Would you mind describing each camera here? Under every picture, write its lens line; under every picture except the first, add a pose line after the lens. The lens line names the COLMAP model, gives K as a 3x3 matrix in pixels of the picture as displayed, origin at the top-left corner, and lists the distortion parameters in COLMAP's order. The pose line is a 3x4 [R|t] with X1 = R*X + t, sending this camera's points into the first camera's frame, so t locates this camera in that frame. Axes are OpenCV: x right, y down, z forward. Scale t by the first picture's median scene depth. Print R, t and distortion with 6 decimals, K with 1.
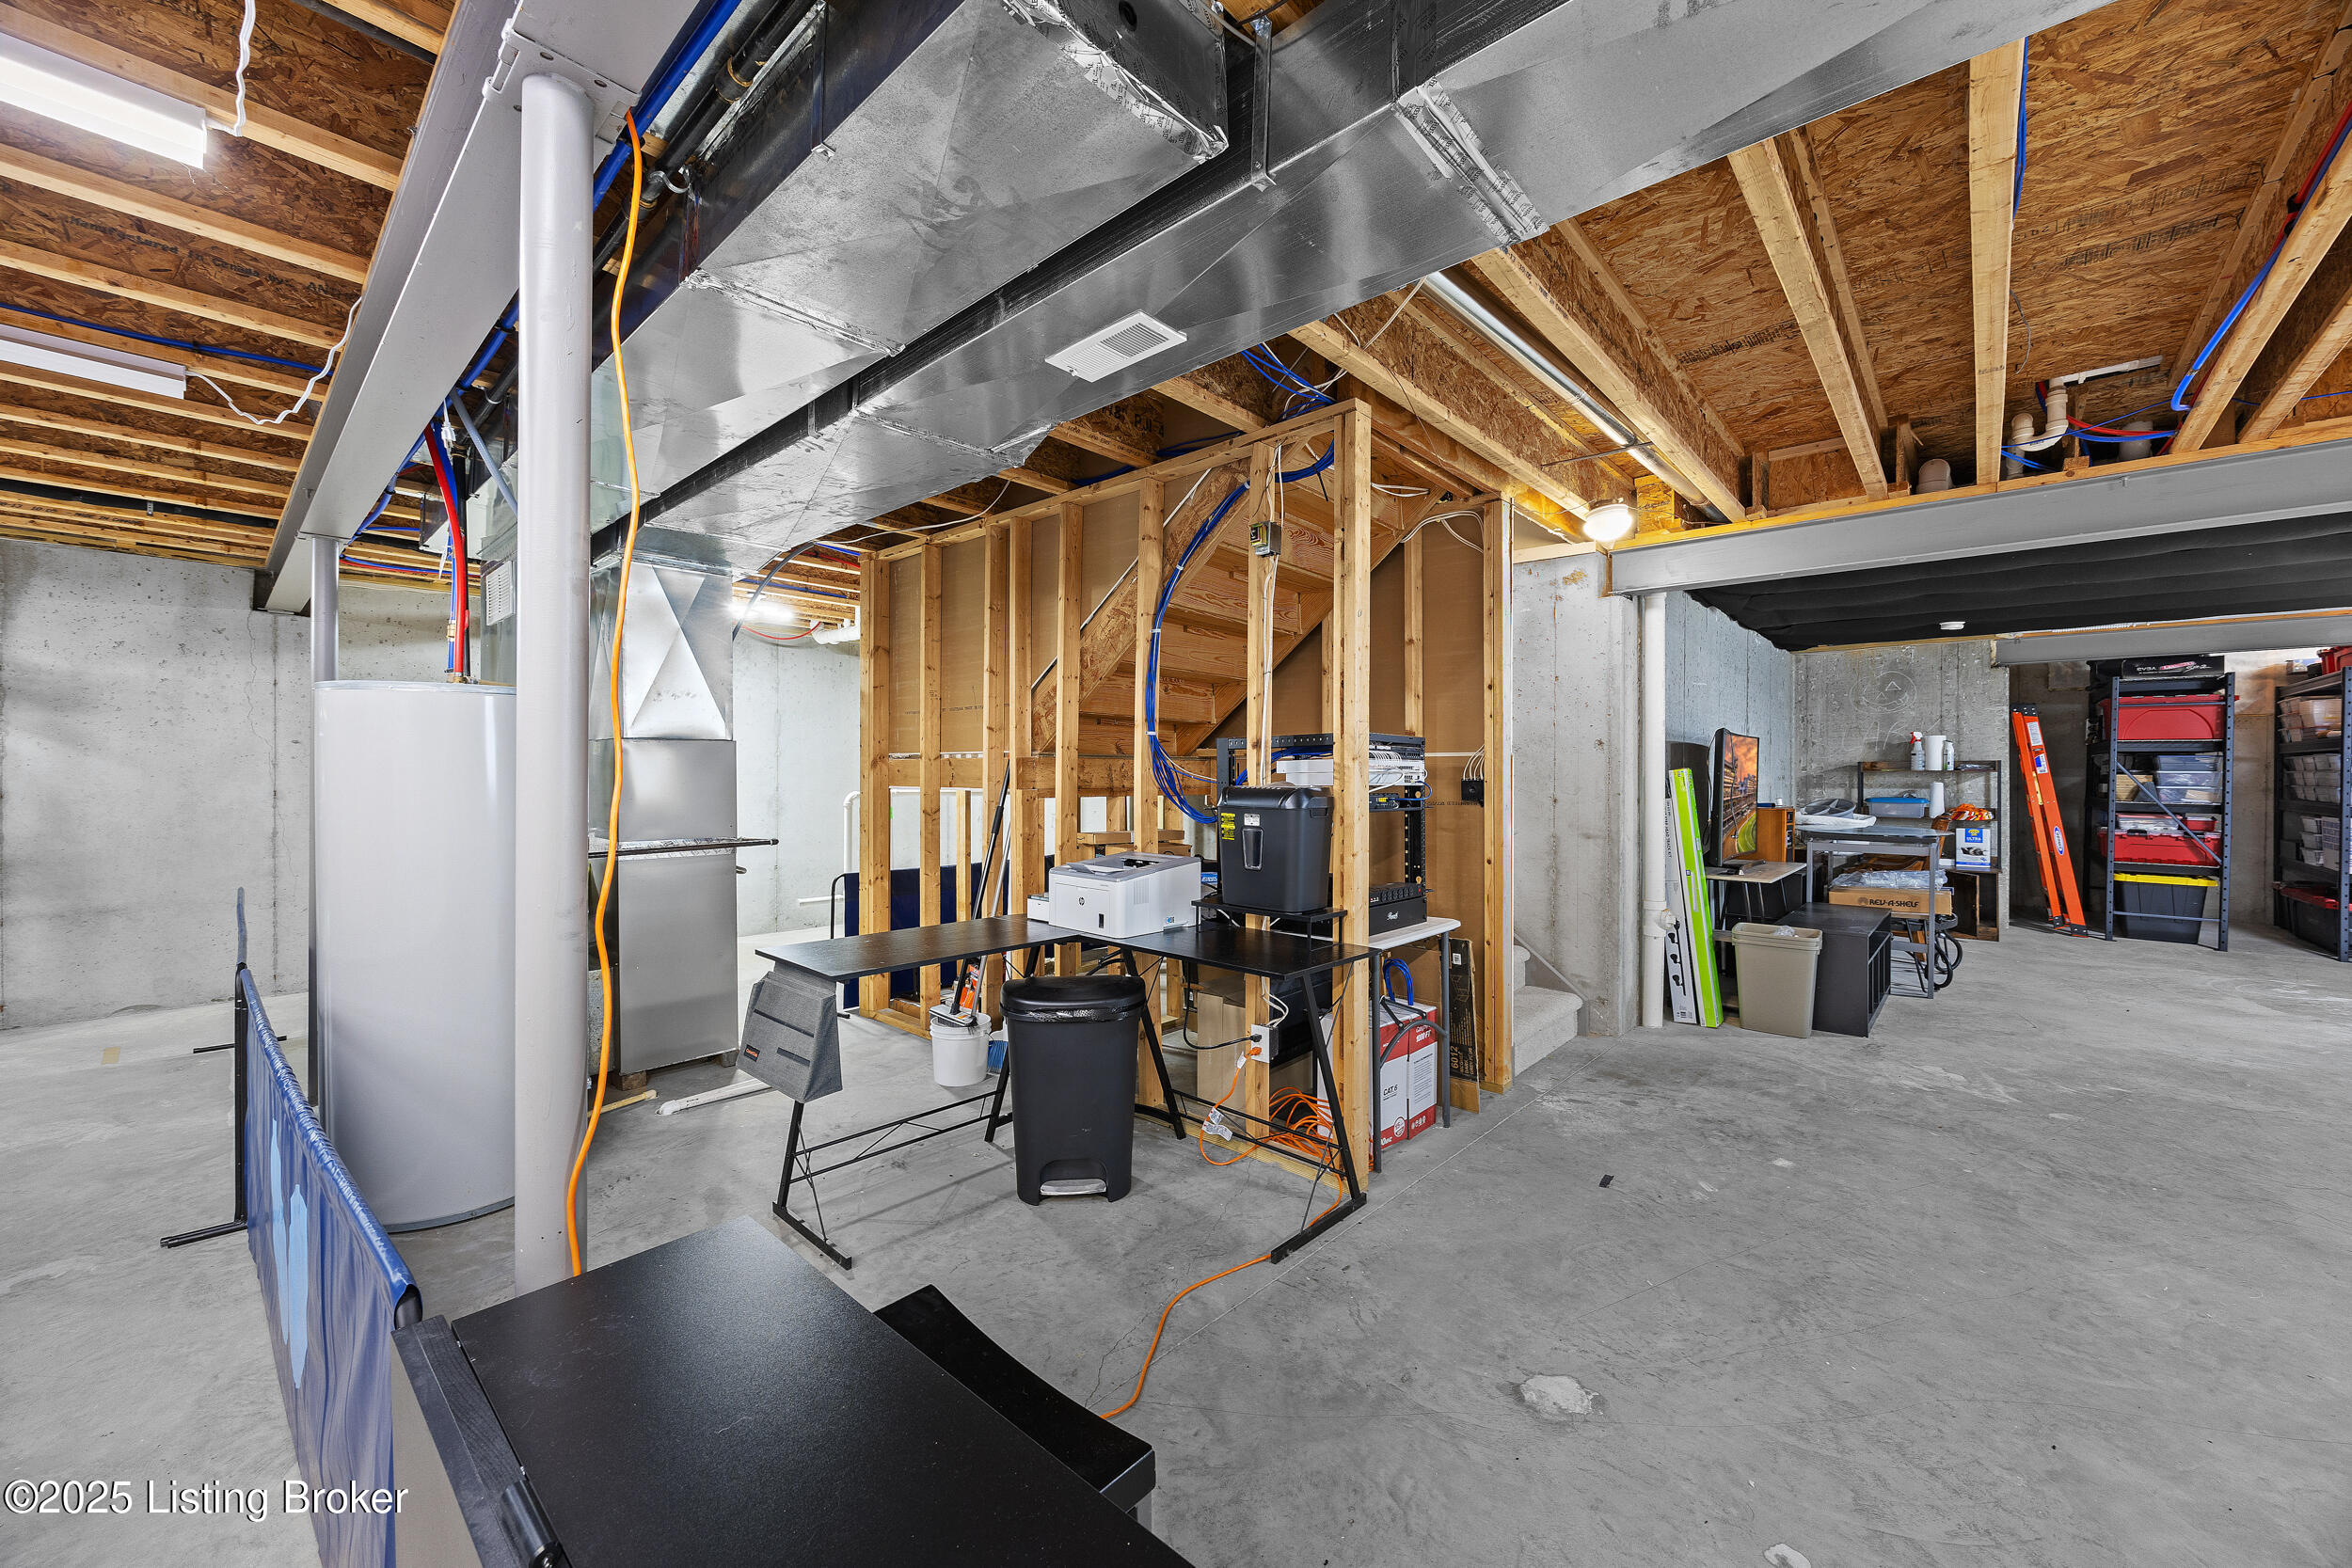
lens RADIAL K [[896.7, 0, 1177.8], [0, 896.7, 785.6], [0, 0, 1]] dist [-0.003816, 0.000244]
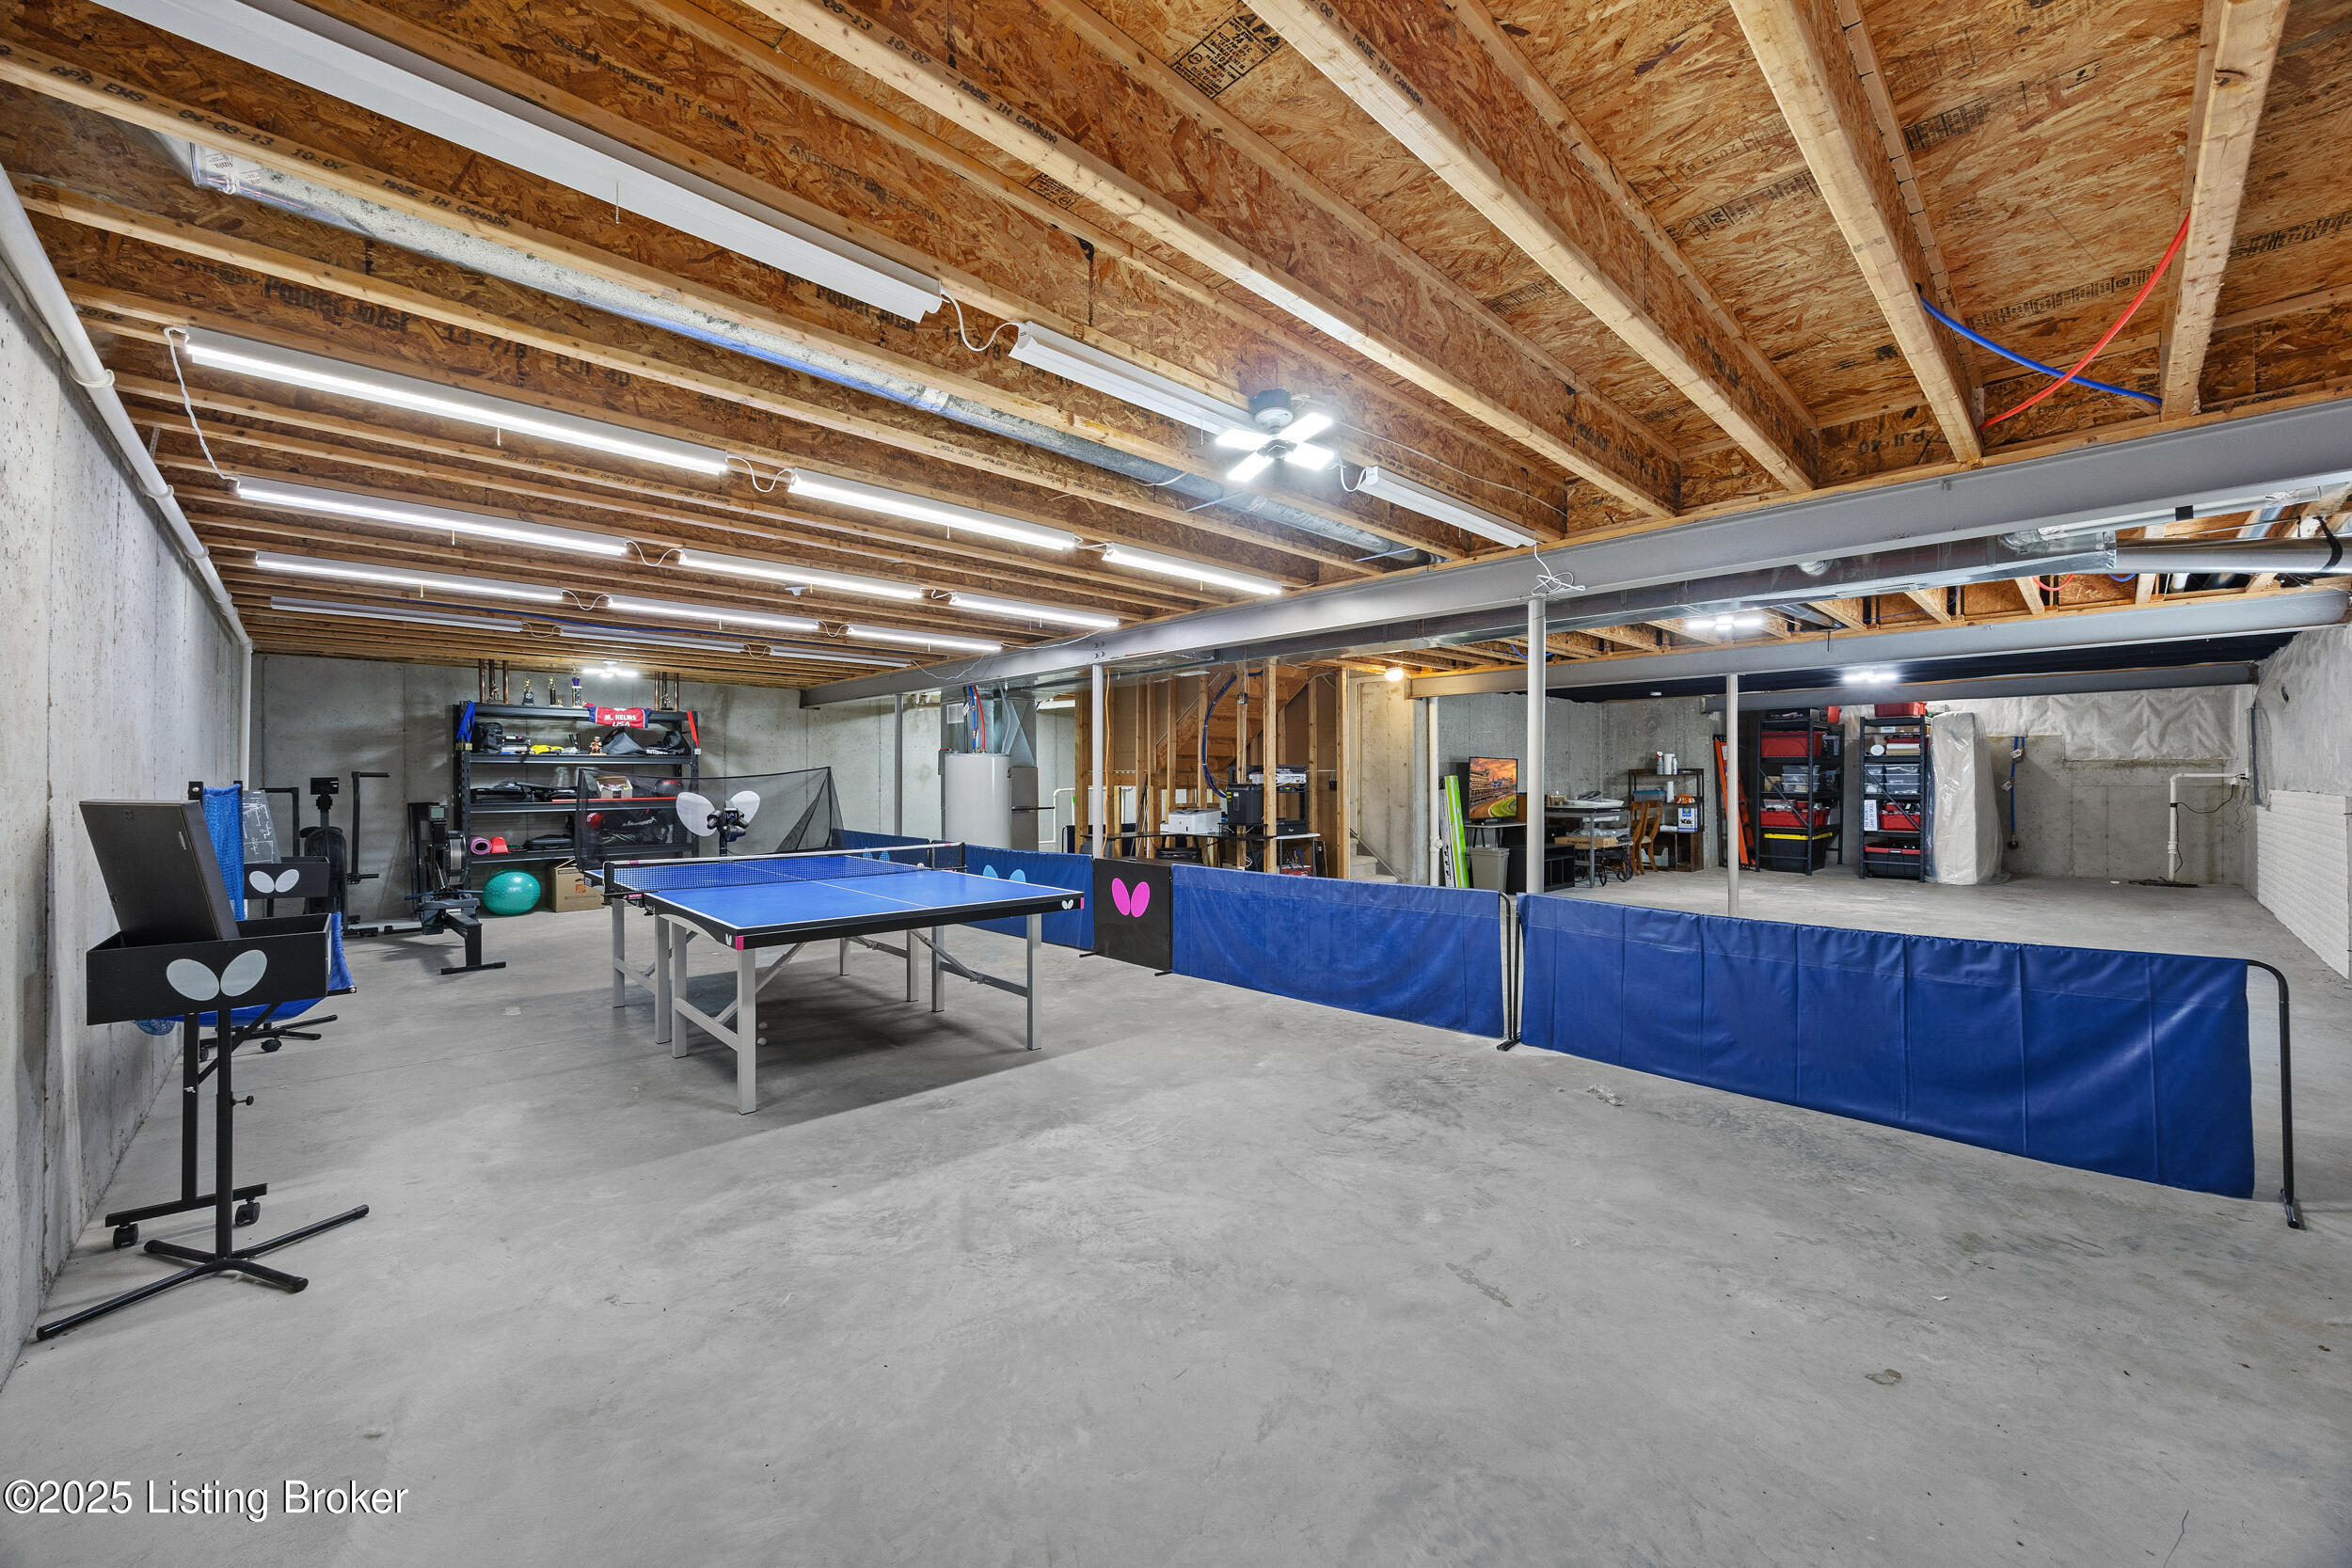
lens RADIAL K [[896.7, 0, 1168.6], [0, 896.7, 787.4], [0, 0, 1]] dist [-0.003816, 0.000244]
pose [[0.996683, -0.004852, -0.081231, 0.071277], [0.004594, 0.999984, -0.003365, 0.017021], [0.081246, 0.002980, 0.996690, -1.451675]]
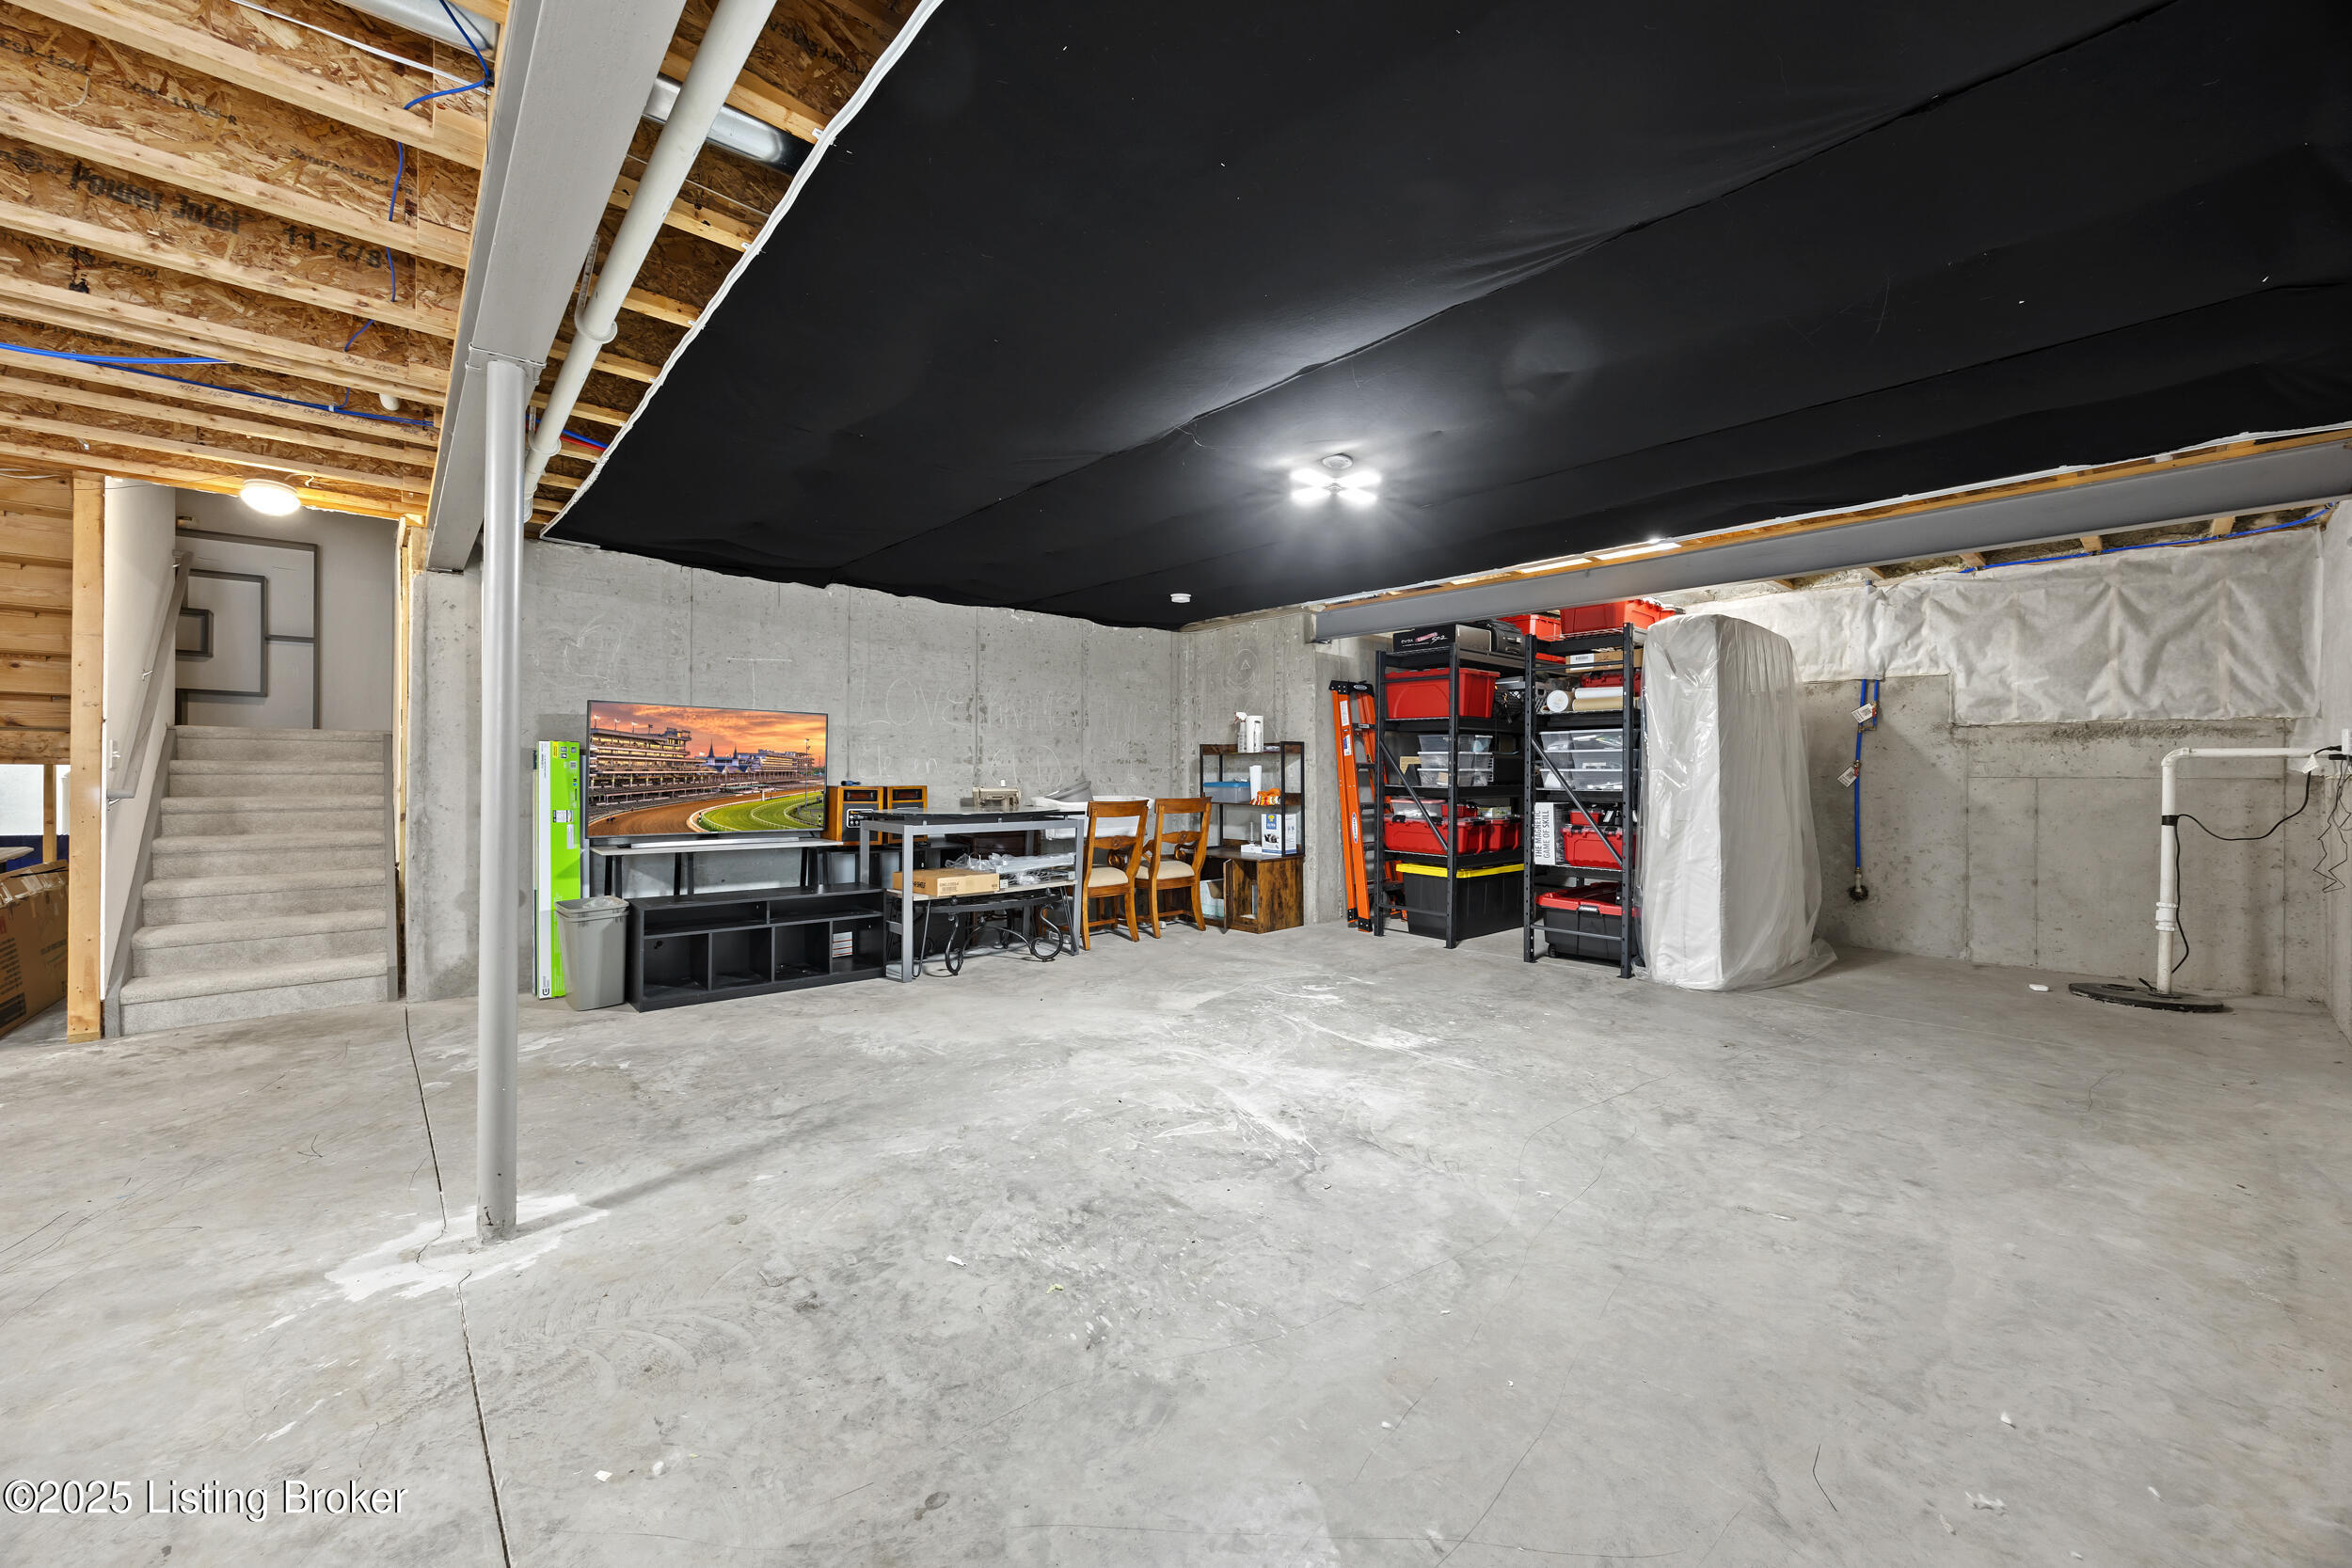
lens RADIAL K [[896.7, 0, 1164.3], [0, 896.7, 778.4], [0, 0, 1]] dist [-0.003816, 0.000244]
pose [[0.993783, 0.002031, -0.111319, 1.615161], [-0.002578, 0.999985, -0.004771, 0.028062], [0.111308, 0.005028, 0.993773, 0.088121]]
